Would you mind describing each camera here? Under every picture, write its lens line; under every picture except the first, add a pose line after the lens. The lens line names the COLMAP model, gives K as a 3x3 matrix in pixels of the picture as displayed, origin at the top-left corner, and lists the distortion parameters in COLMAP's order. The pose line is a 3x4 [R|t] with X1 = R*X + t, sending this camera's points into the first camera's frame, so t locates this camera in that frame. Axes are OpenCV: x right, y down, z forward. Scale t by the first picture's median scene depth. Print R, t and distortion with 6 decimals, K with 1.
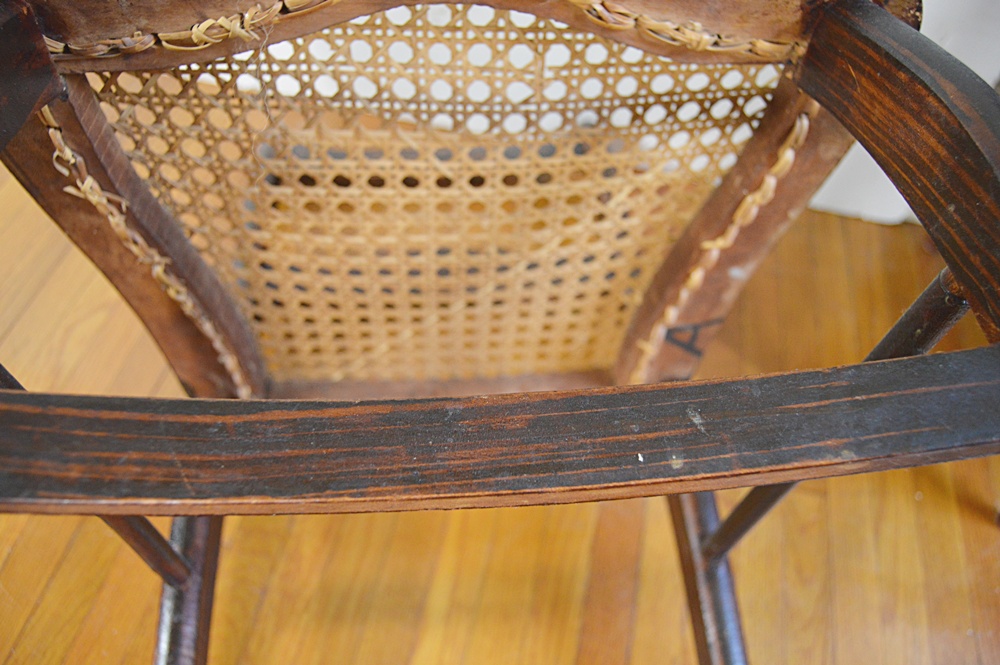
lens RADIAL K [[768.4, 0, 500.0], [0, 768.4, 332.5], [0, 0, 1]] dist [-0.118268, 0.048330]
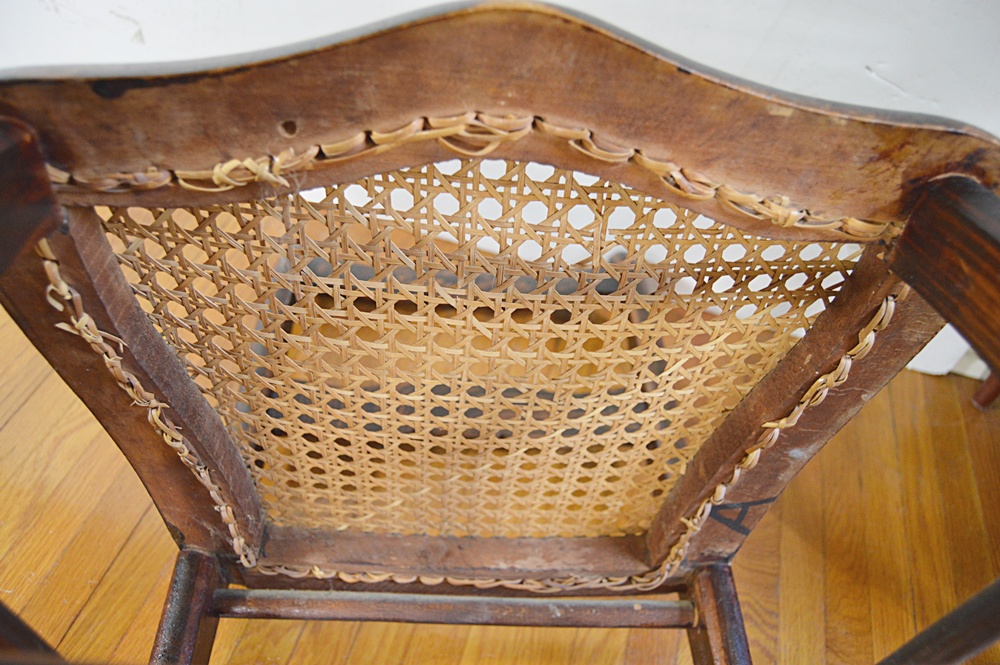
lens RADIAL K [[768.4, 0, 500.0], [0, 768.4, 332.5], [0, 0, 1]] dist [-0.118268, 0.048330]
pose [[0.997897, 0.063495, -0.013074, -0.046173], [-0.064612, 0.990579, -0.120741, -0.114621], [0.005284, 0.121332, 0.992598, 0.122826]]
